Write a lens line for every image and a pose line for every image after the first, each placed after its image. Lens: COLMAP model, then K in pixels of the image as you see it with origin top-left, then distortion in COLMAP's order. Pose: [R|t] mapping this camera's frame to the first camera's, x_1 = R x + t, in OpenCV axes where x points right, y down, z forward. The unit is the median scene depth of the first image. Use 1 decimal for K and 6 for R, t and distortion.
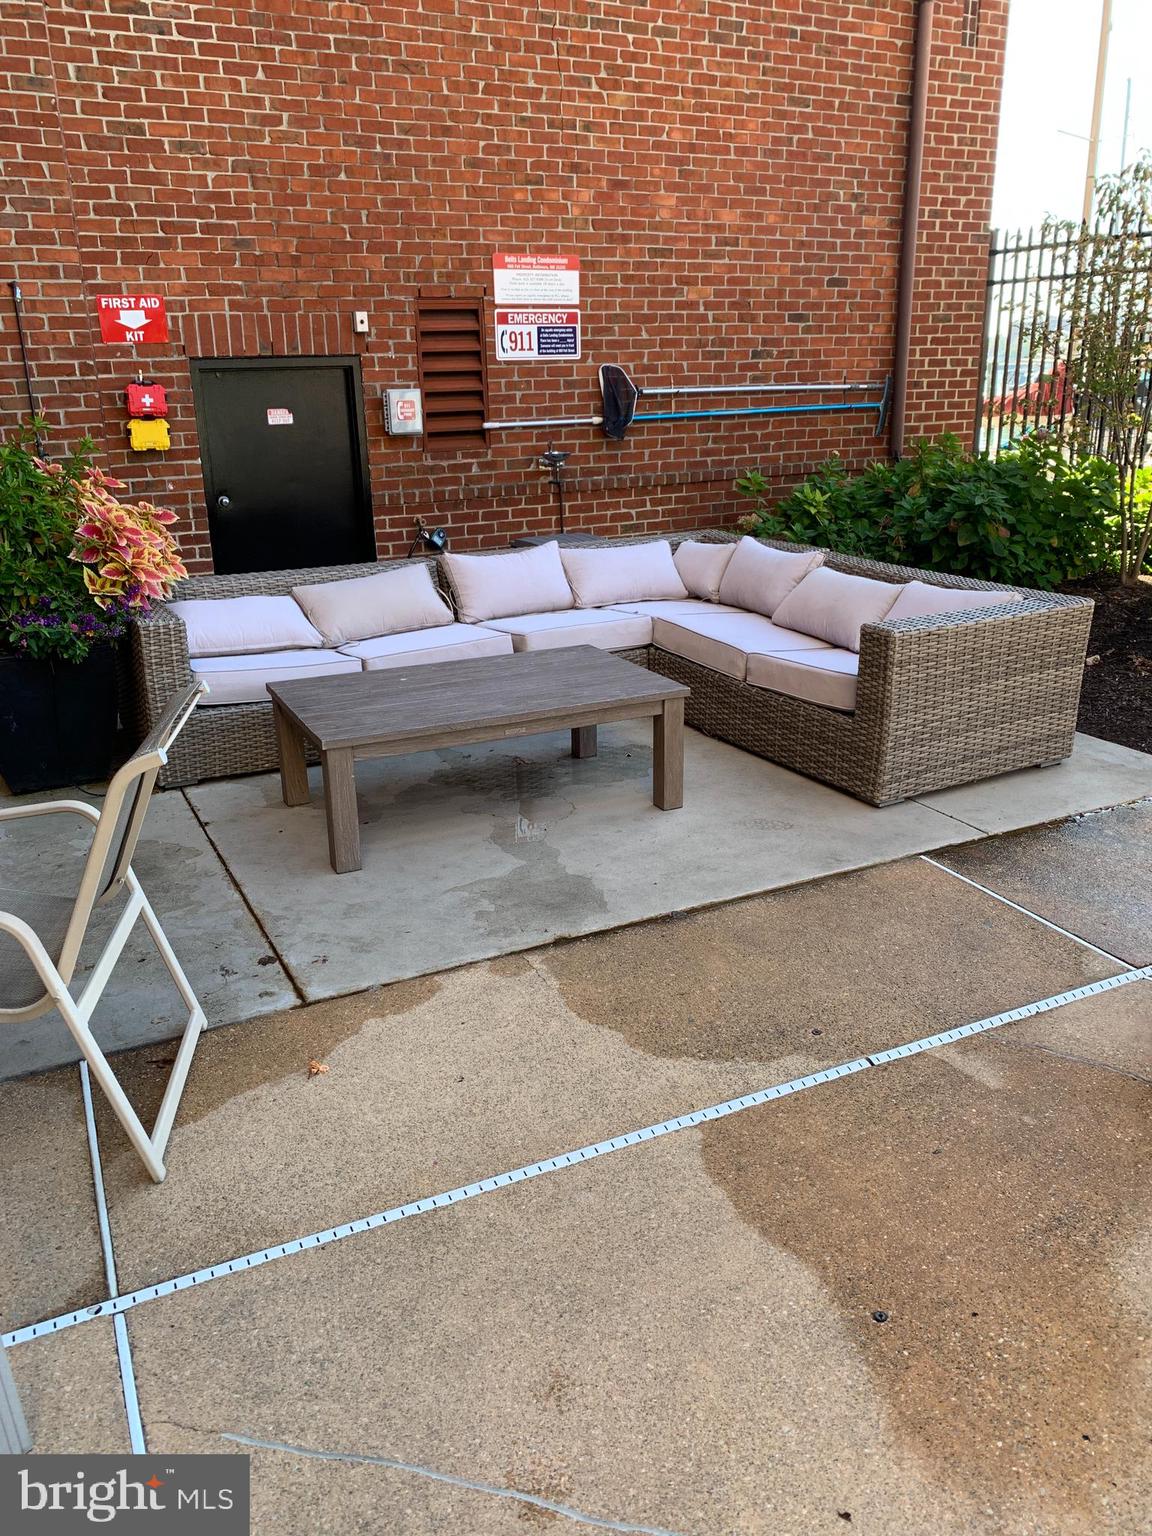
lens RADIAL K [[1180.6, 0, 576.6], [0, 1180.6, 758.2], [0, 0, 1]] dist [0.013582, -0.004368]
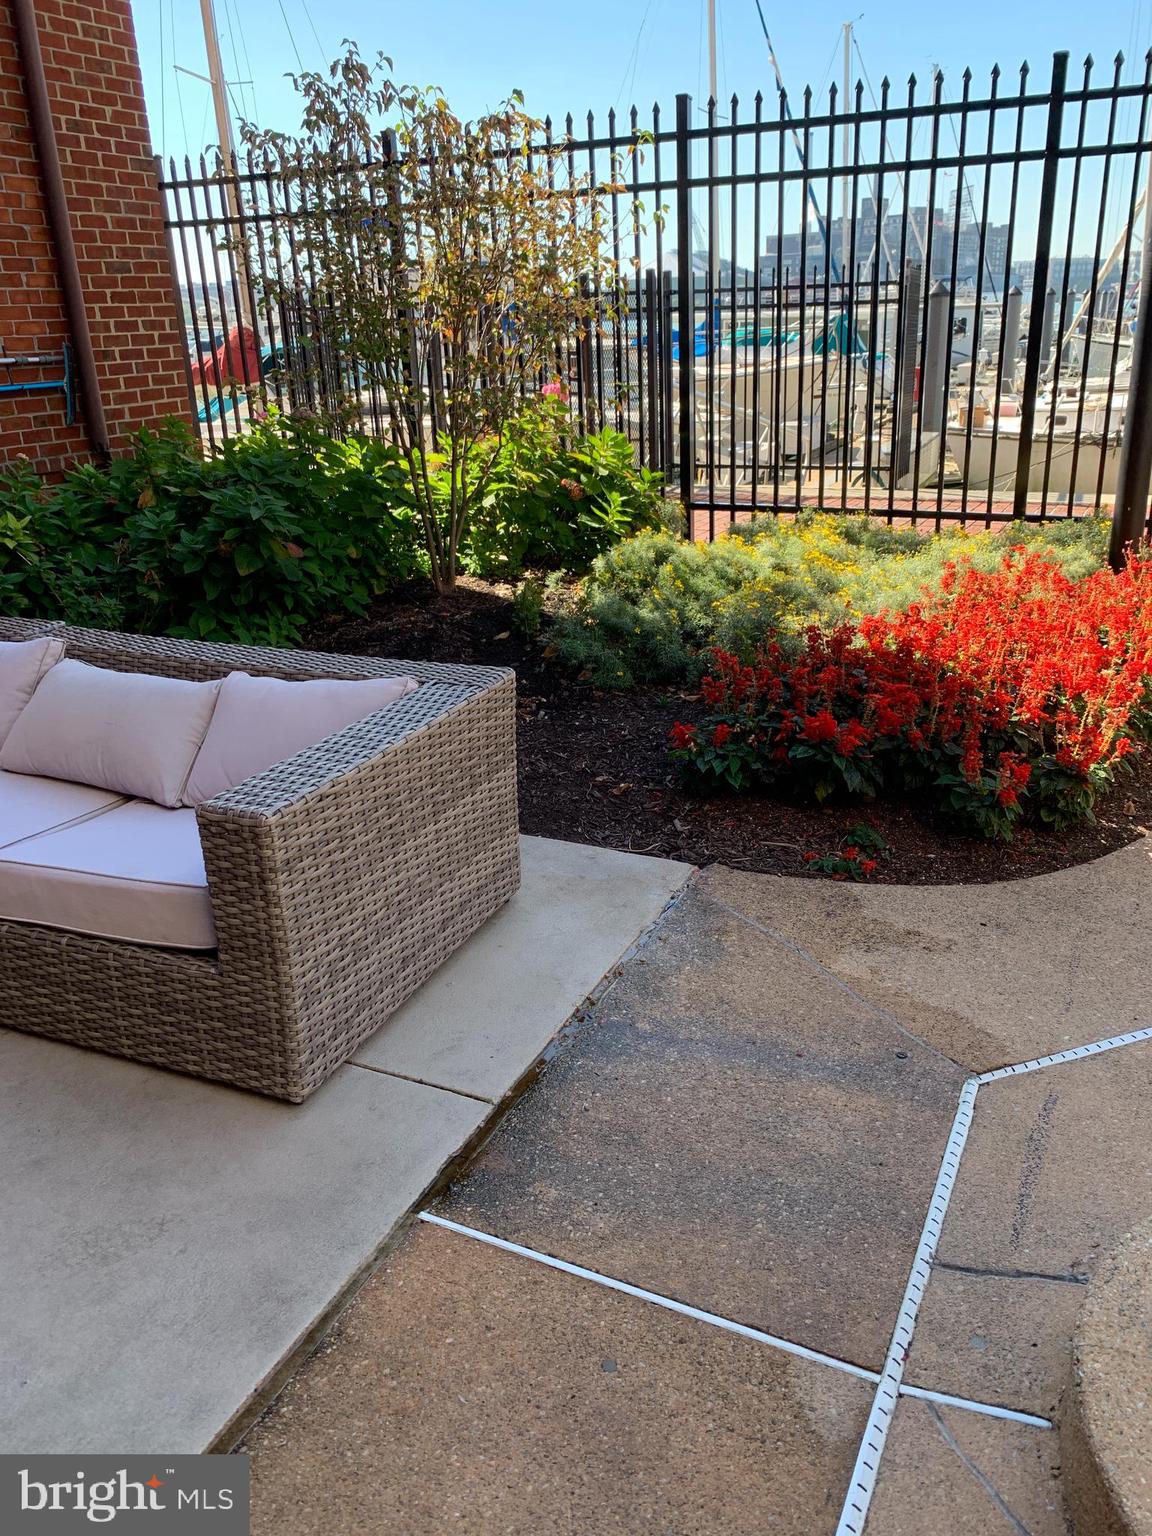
lens RADIAL K [[1180.6, 0, 576.6], [0, 1180.6, 758.2], [0, 0, 1]] dist [0.013582, -0.004368]
pose [[0.792885, -0.226127, 0.565863, 0.046529], [0.212187, 0.972937, 0.091485, -0.086849], [-0.571236, 0.047532, 0.819408, 0.271177]]
